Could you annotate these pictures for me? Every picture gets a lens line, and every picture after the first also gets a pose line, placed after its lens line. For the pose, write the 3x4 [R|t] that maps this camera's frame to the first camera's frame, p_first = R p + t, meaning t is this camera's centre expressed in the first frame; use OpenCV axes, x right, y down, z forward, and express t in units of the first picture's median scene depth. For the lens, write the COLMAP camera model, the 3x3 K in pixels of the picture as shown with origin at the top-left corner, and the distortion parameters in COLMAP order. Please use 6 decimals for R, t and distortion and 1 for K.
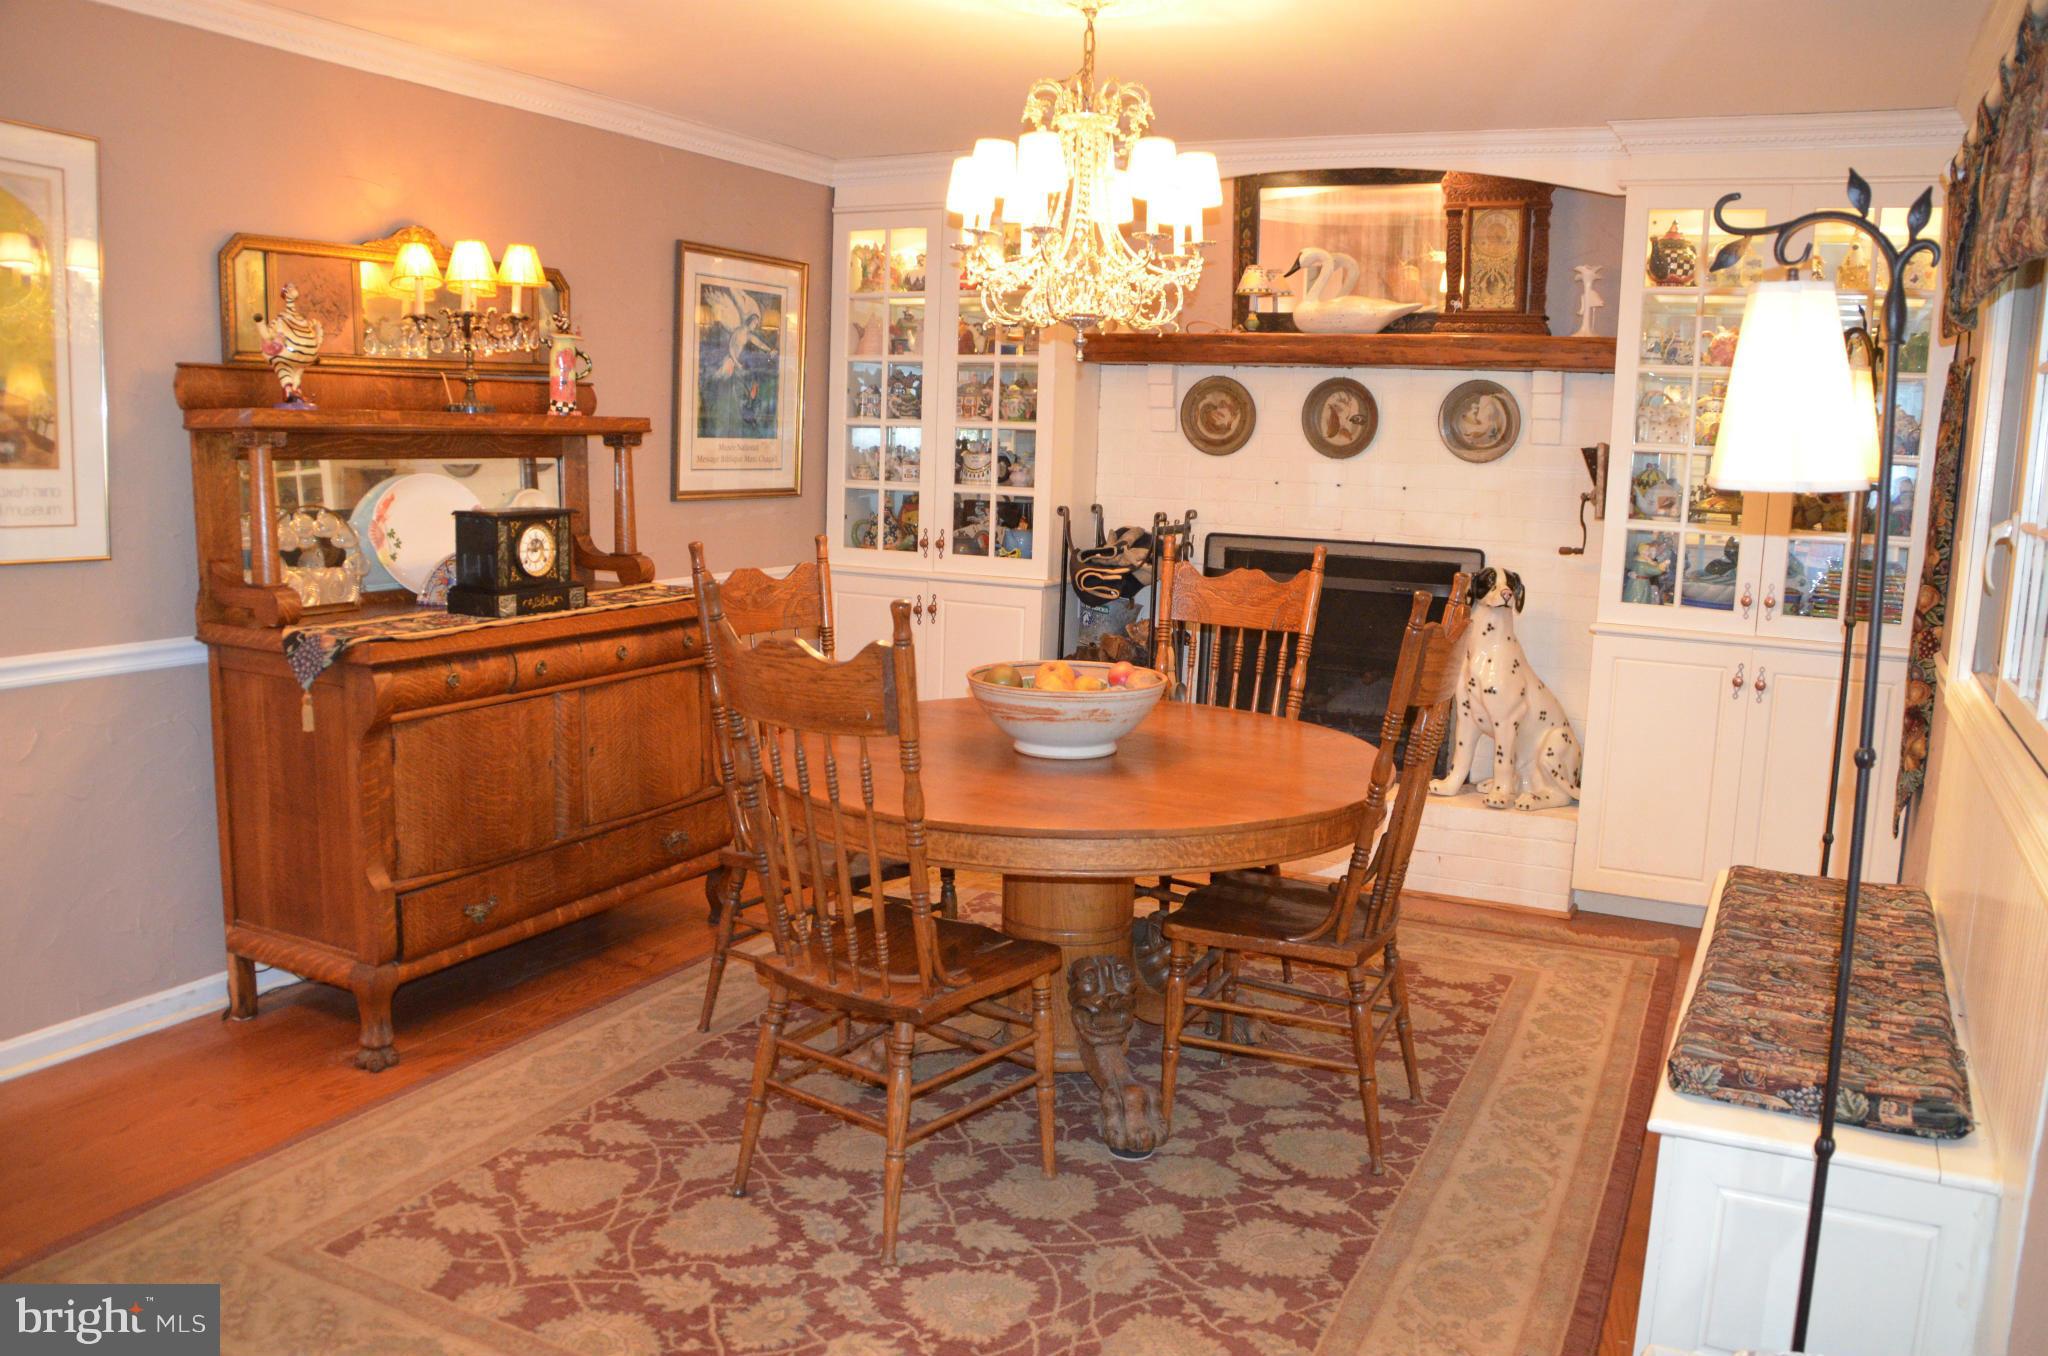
lens RADIAL K [[1593.7, 0, 1029.9], [0, 1593.7, 669.0], [0, 0, 1]] dist [-0.138280, 0.027117]
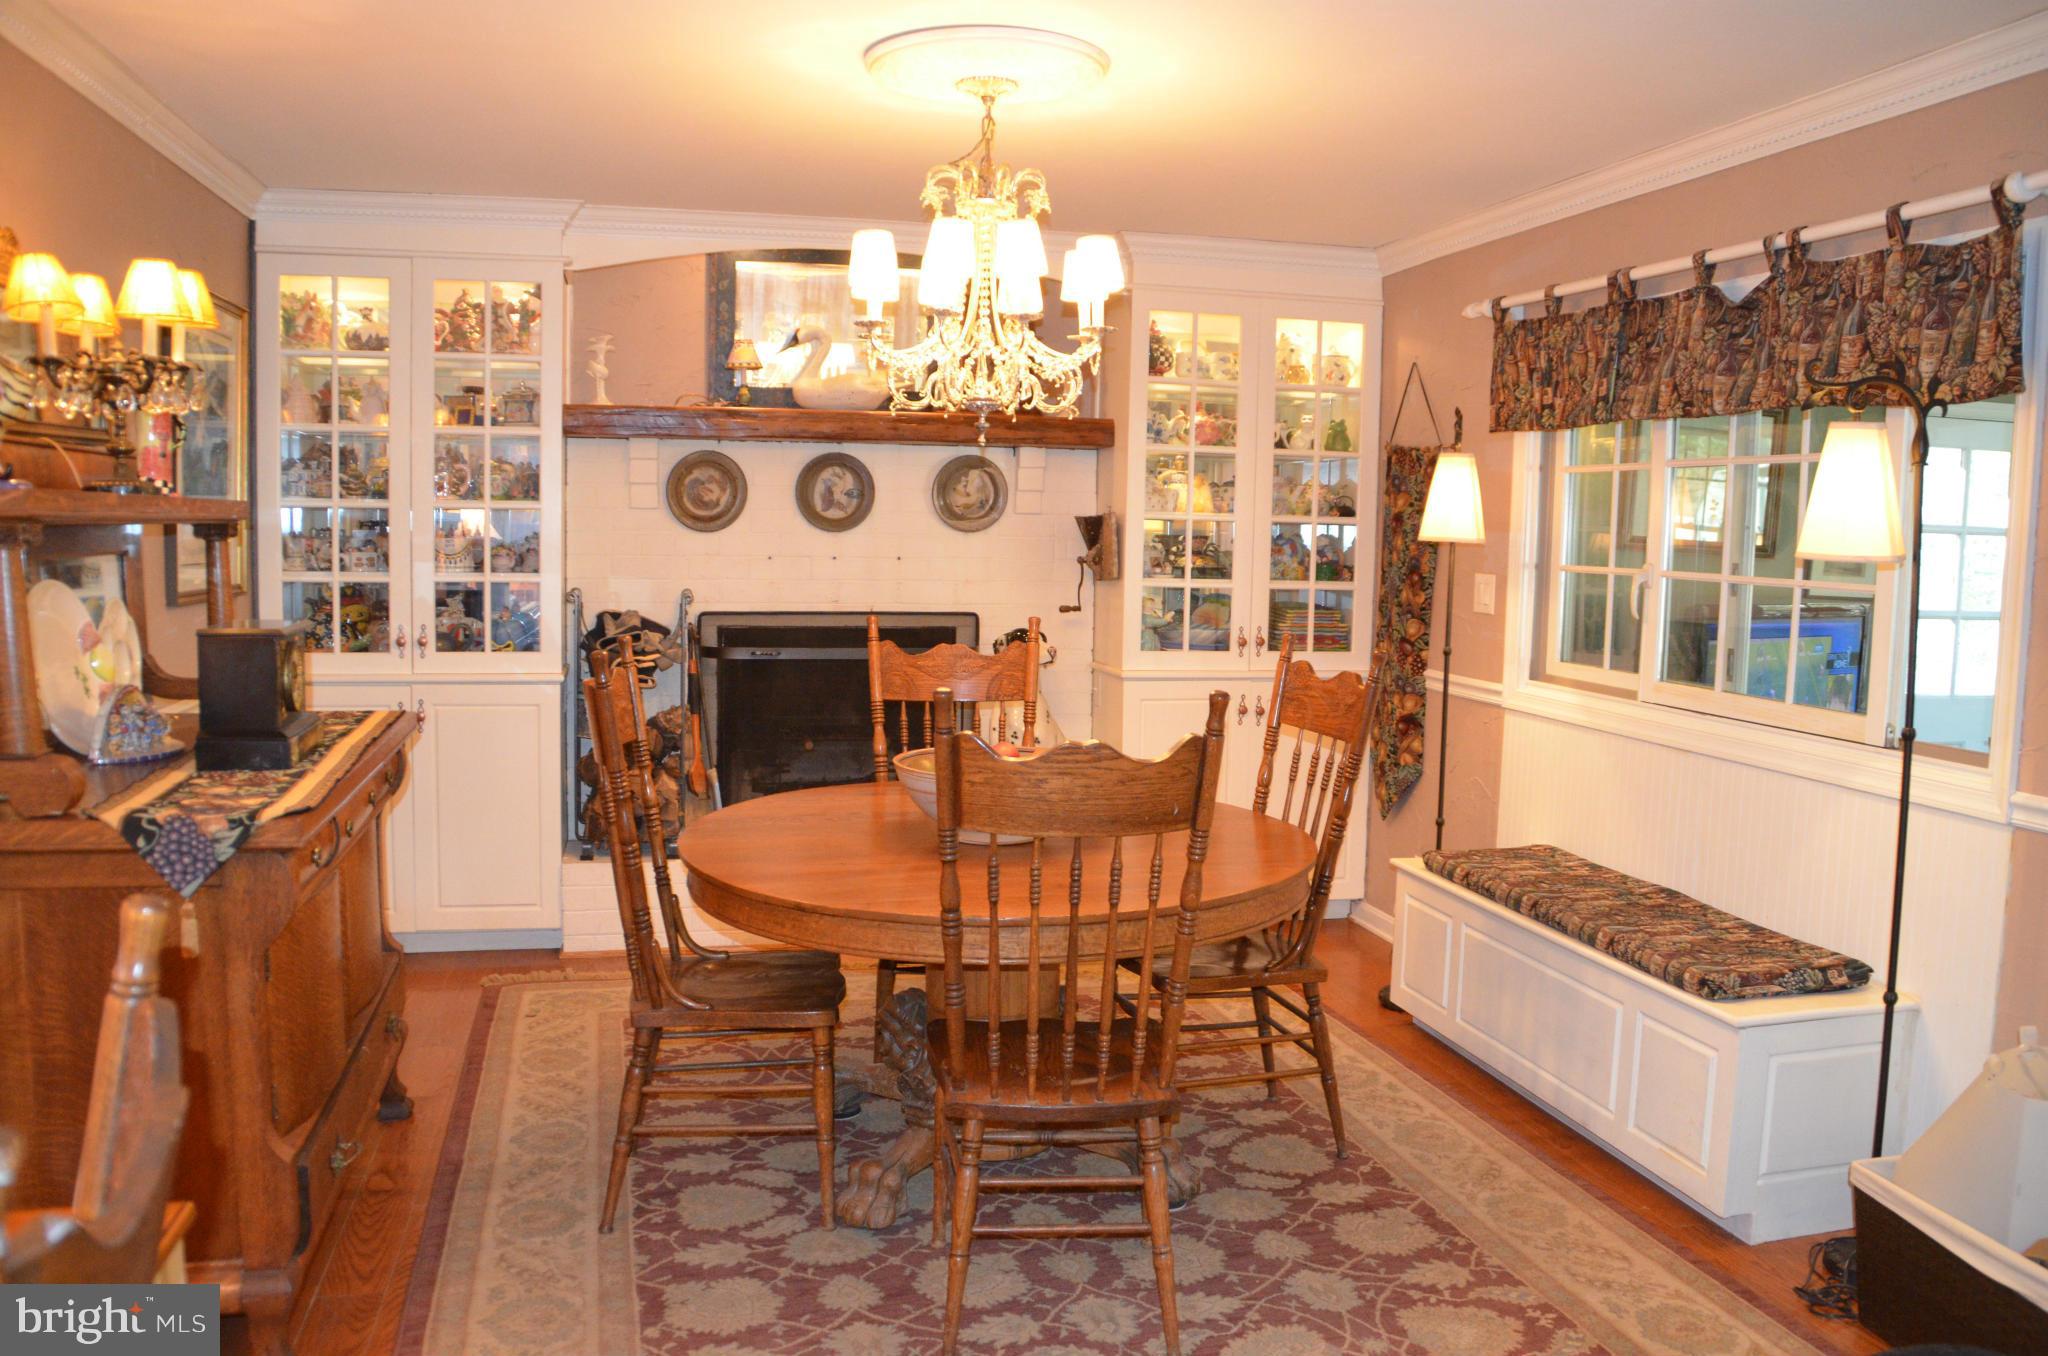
lens RADIAL K [[1593.7, 0, 1028.7], [0, 1593.7, 692.1], [0, 0, 1]] dist [-0.138280, 0.027117]
pose [[0.755540, -0.082595, 0.649875, -0.407410], [0.098977, 0.995025, 0.011391, -0.031566], [-0.647583, 0.055716, 0.759956, 0.156808]]
